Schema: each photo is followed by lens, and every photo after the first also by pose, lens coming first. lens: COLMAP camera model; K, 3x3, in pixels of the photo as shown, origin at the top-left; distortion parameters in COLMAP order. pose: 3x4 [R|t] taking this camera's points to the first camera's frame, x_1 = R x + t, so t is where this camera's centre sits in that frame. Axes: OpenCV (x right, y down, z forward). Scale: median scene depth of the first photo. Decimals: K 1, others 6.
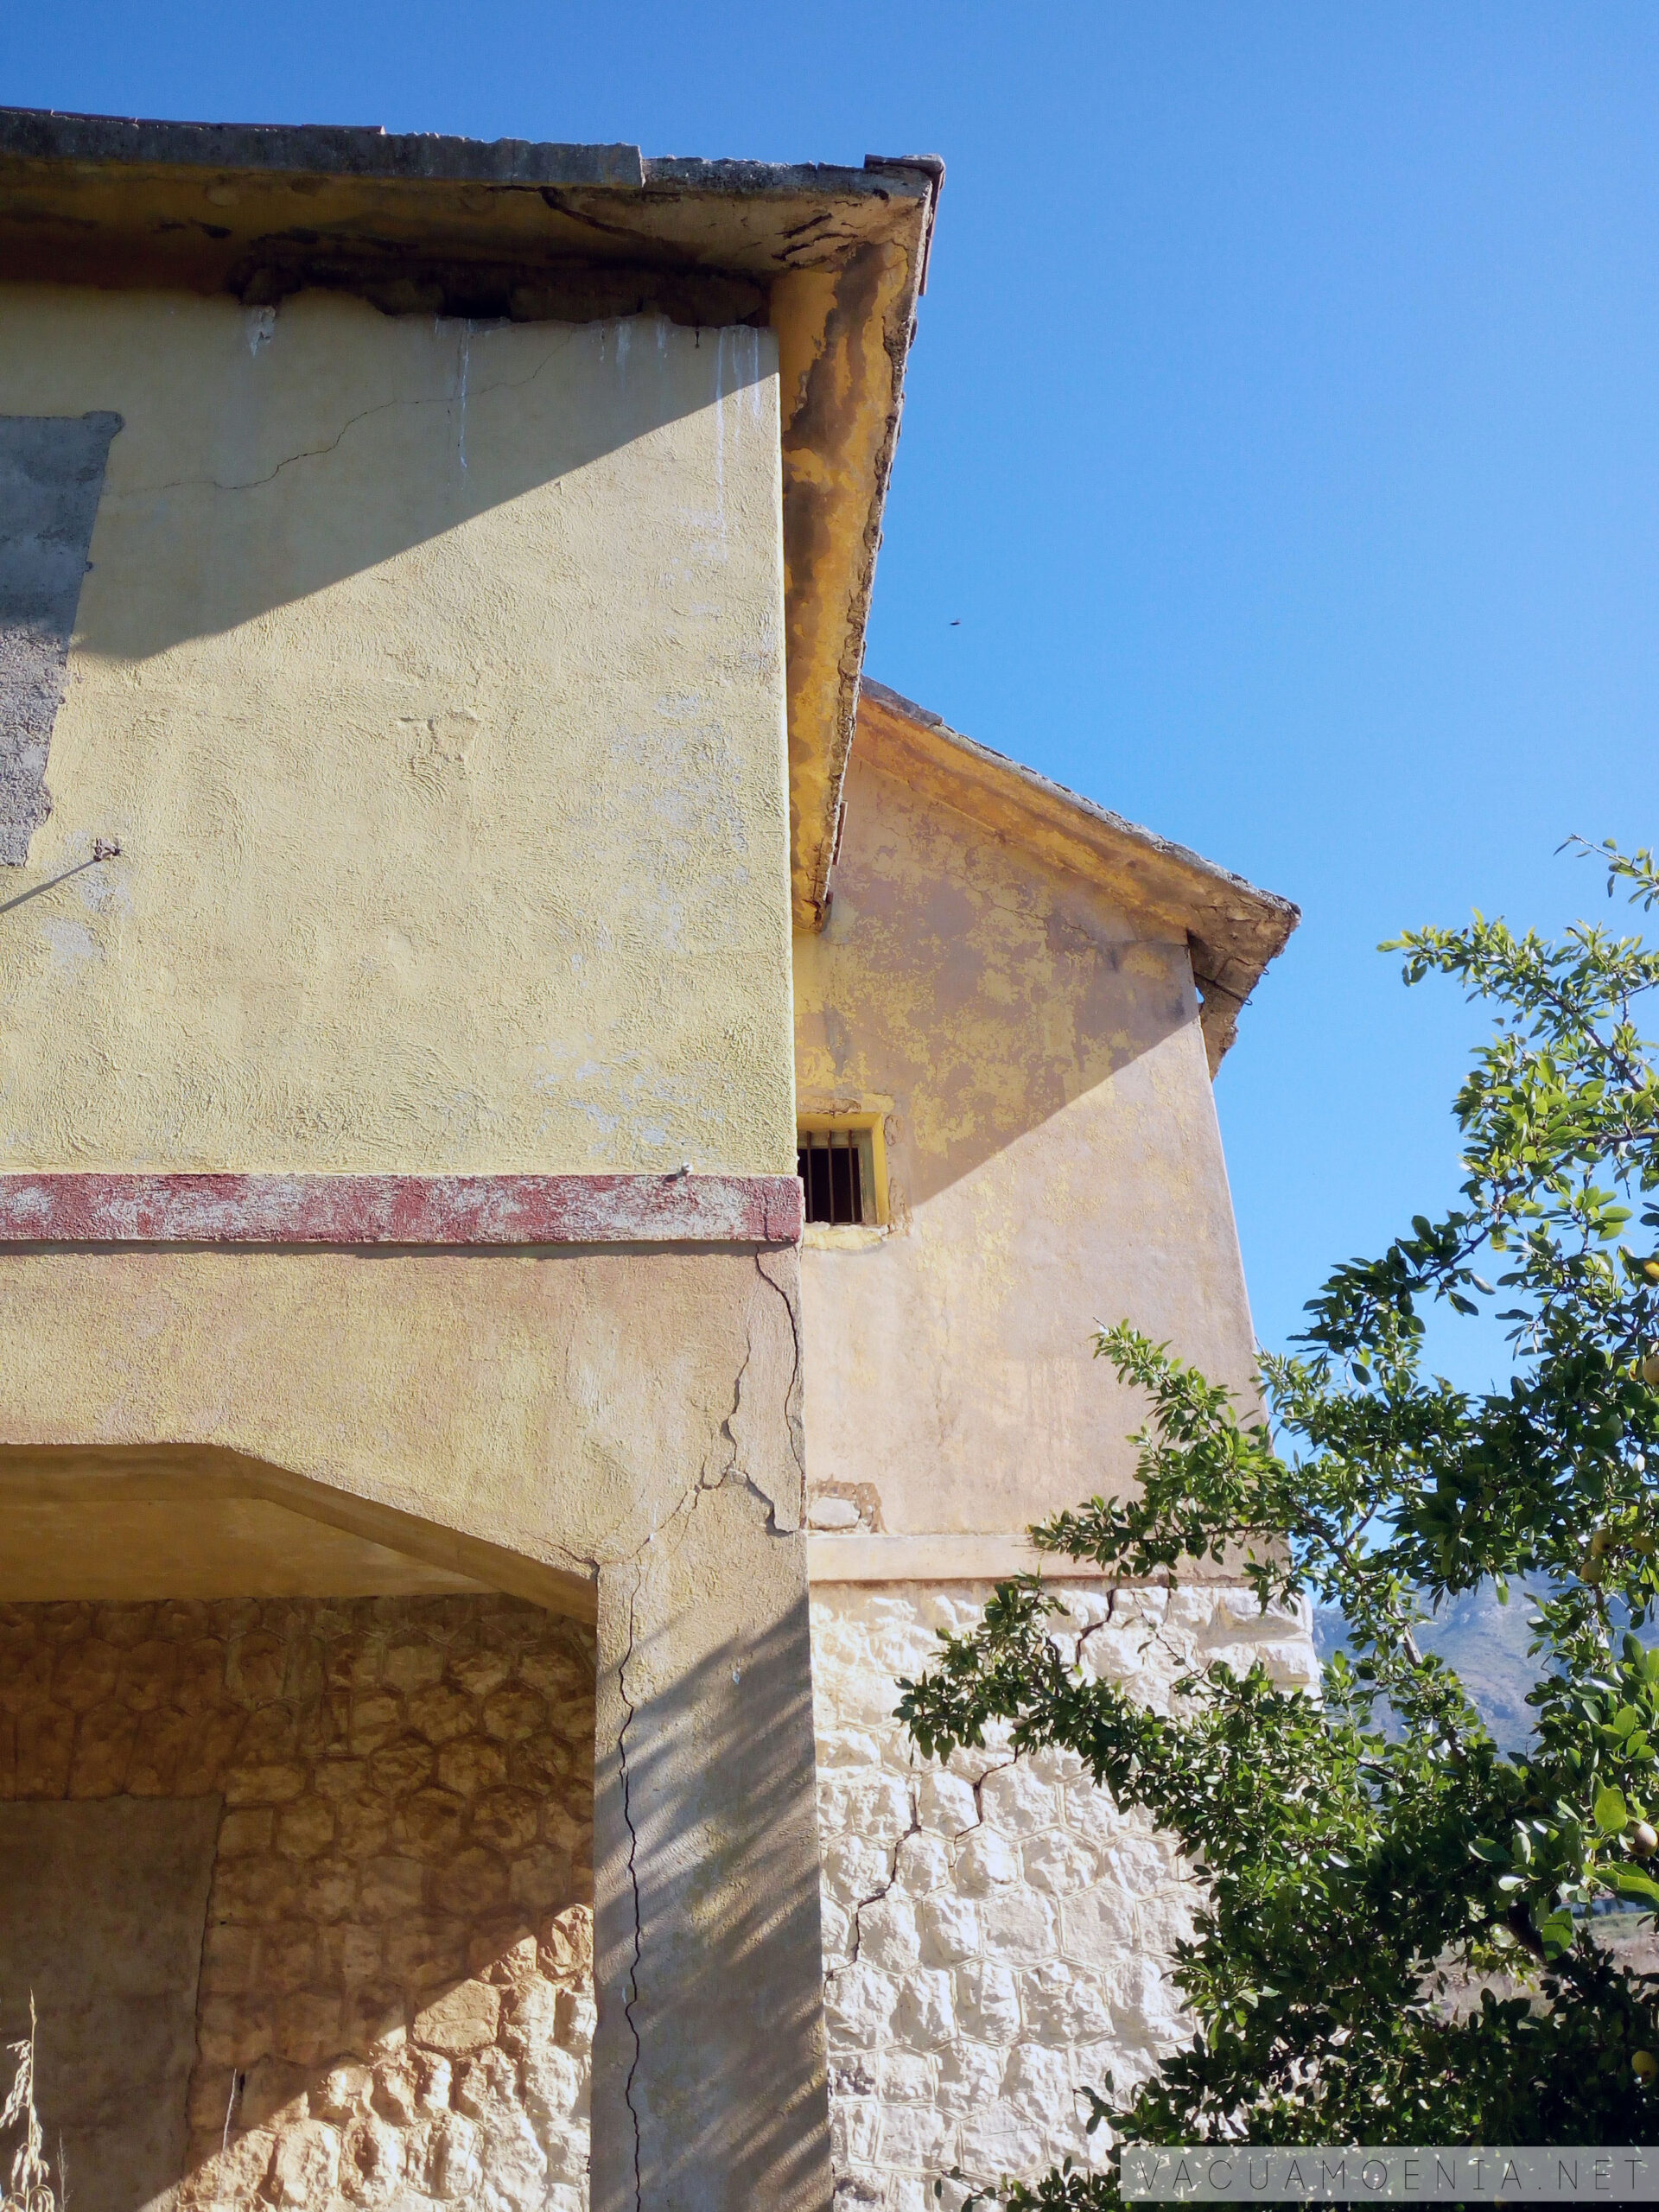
lens RADIAL K [[1803.0, 0, 822.6], [0, 1803.0, 1101.2], [0, 0, 1]] dist [0.066580, -0.122442]
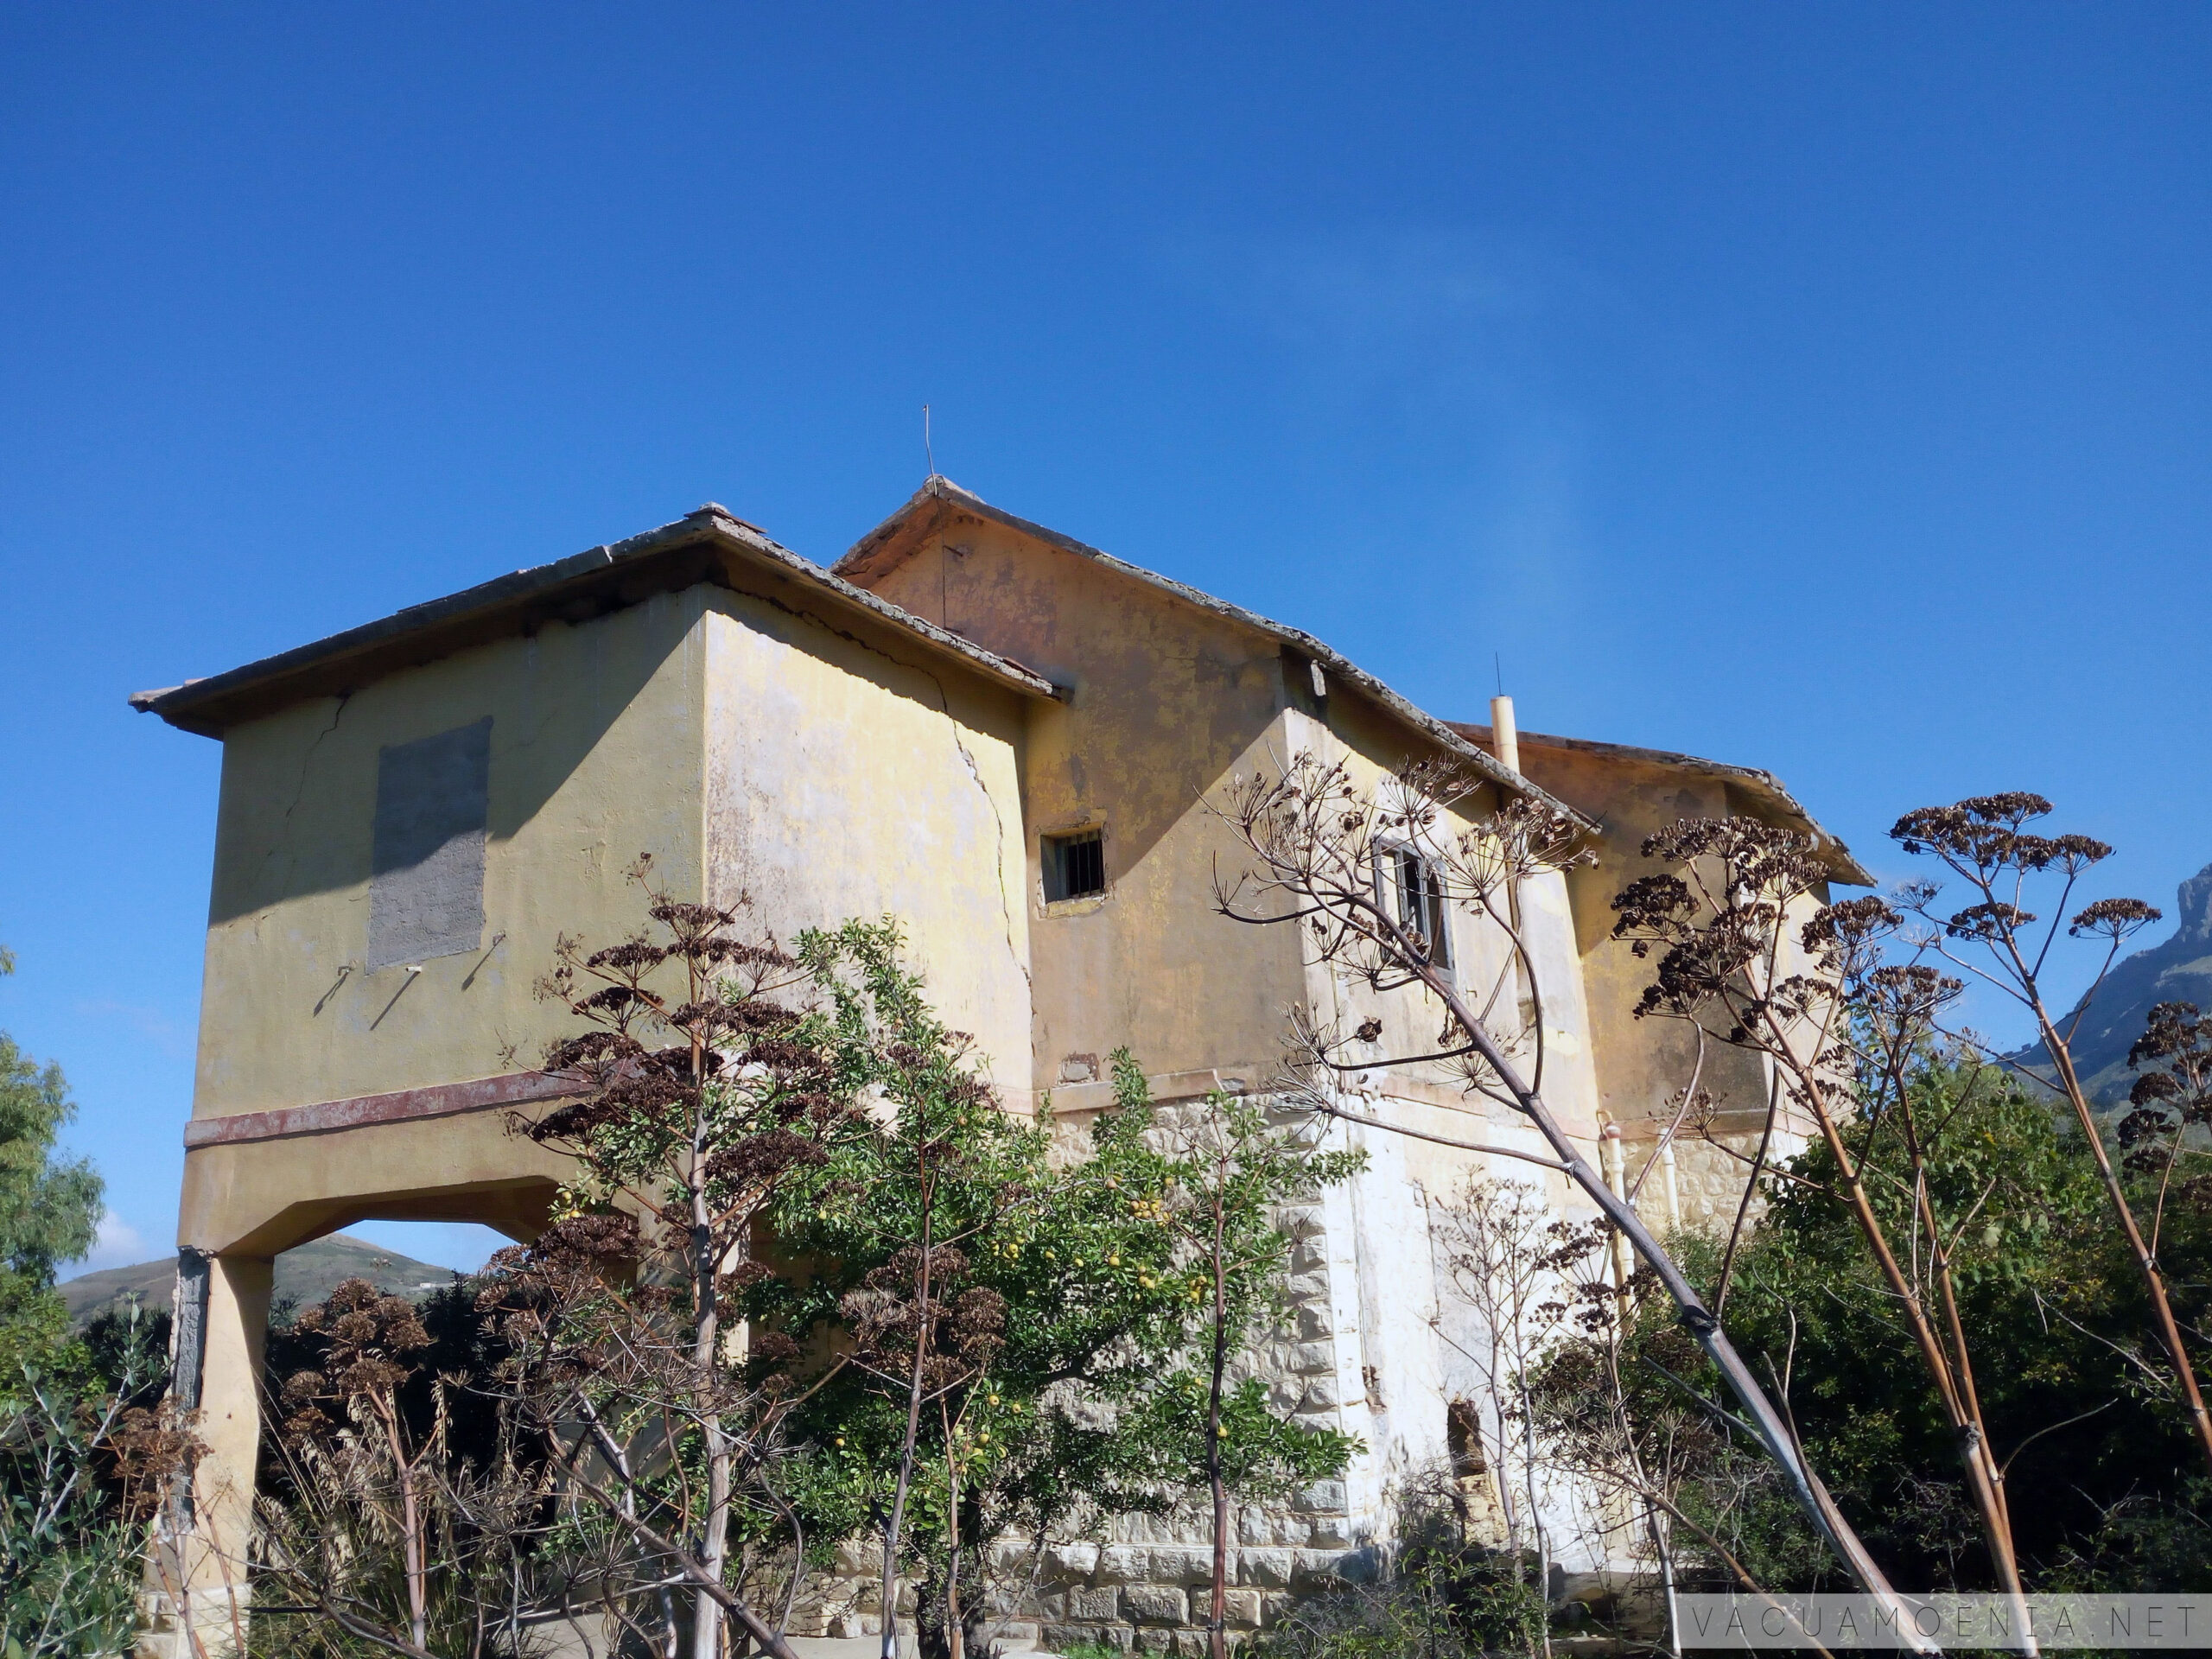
lens RADIAL K [[1803.0, 0, 1119.1], [0, 1803.0, 824.7], [0, 0, 1]] dist [0.066580, -0.122442]
pose [[0.811571, -0.158740, -0.562275, 1.225399], [0.286629, 0.946787, 0.146417, -0.285580], [0.509113, -0.279992, 0.813885, -0.404252]]
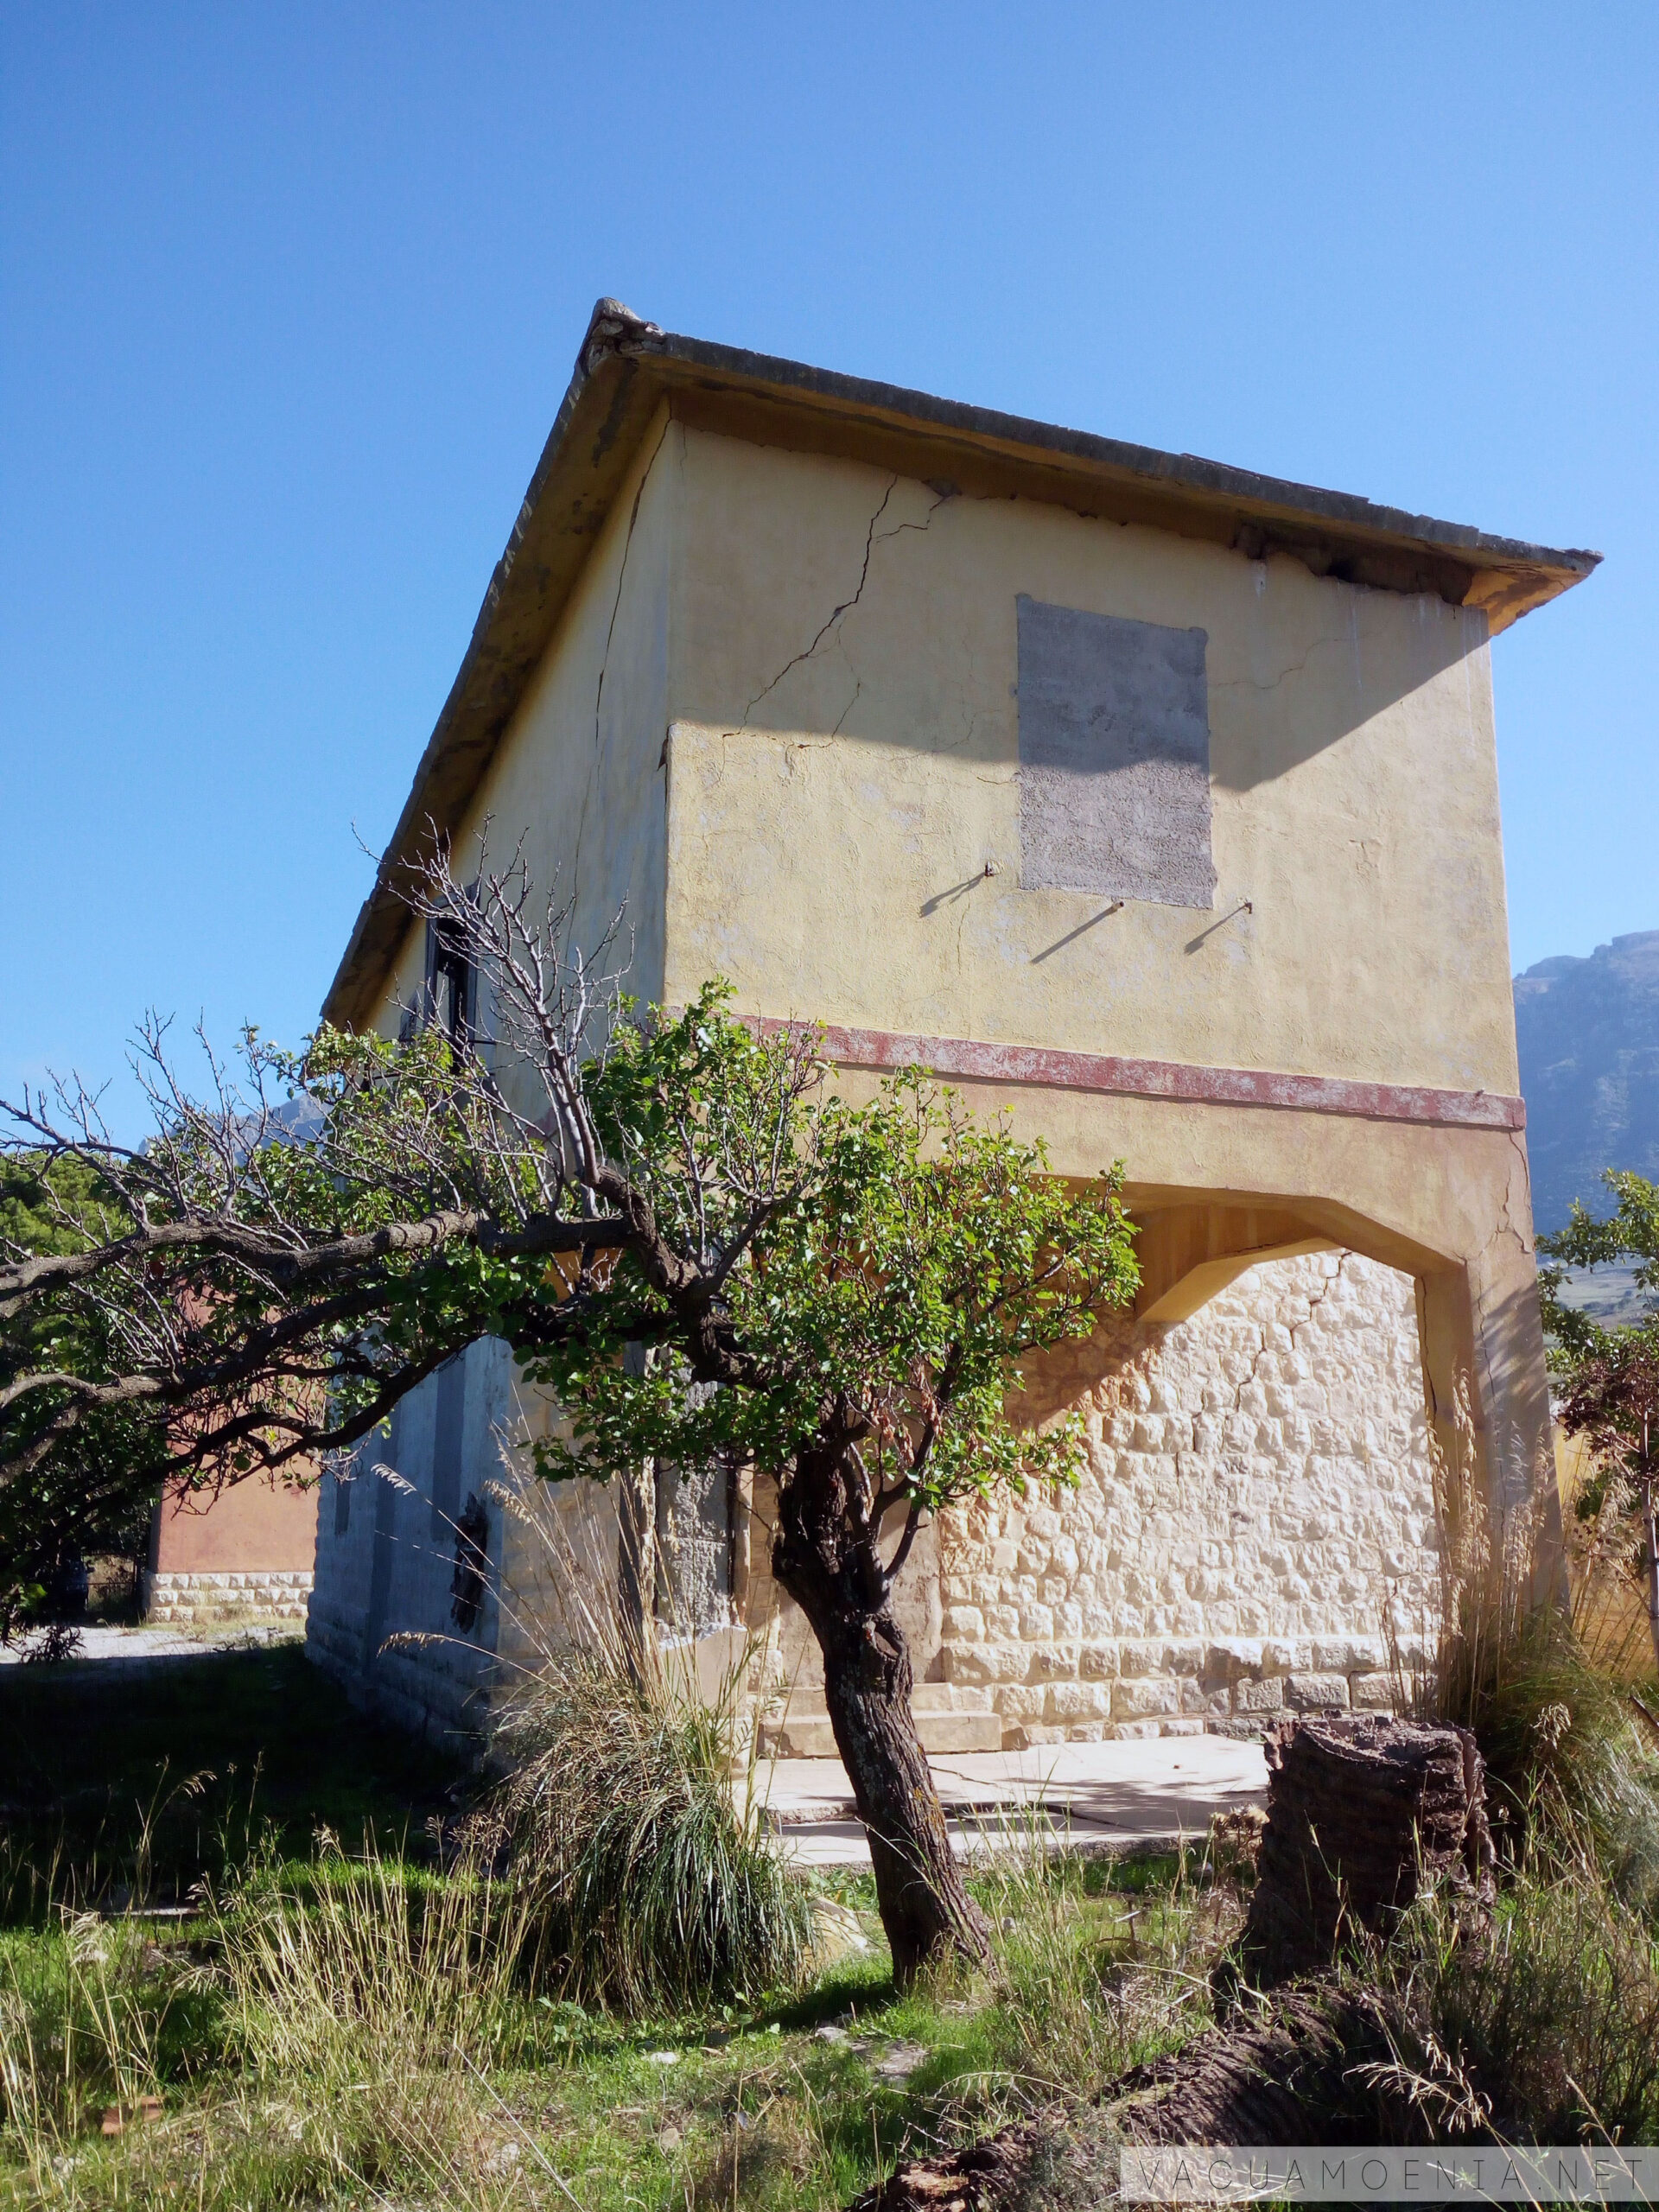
lens RADIAL K [[1803.0, 0, 837.9], [0, 1803.0, 1105.7], [0, 0, 1]] dist [0.066580, -0.122442]
pose [[0.960512, 0.097076, 0.260756, -0.951548], [-0.161671, 0.957446, 0.239079, -0.236256], [-0.226451, -0.271795, 0.935333, -0.632664]]
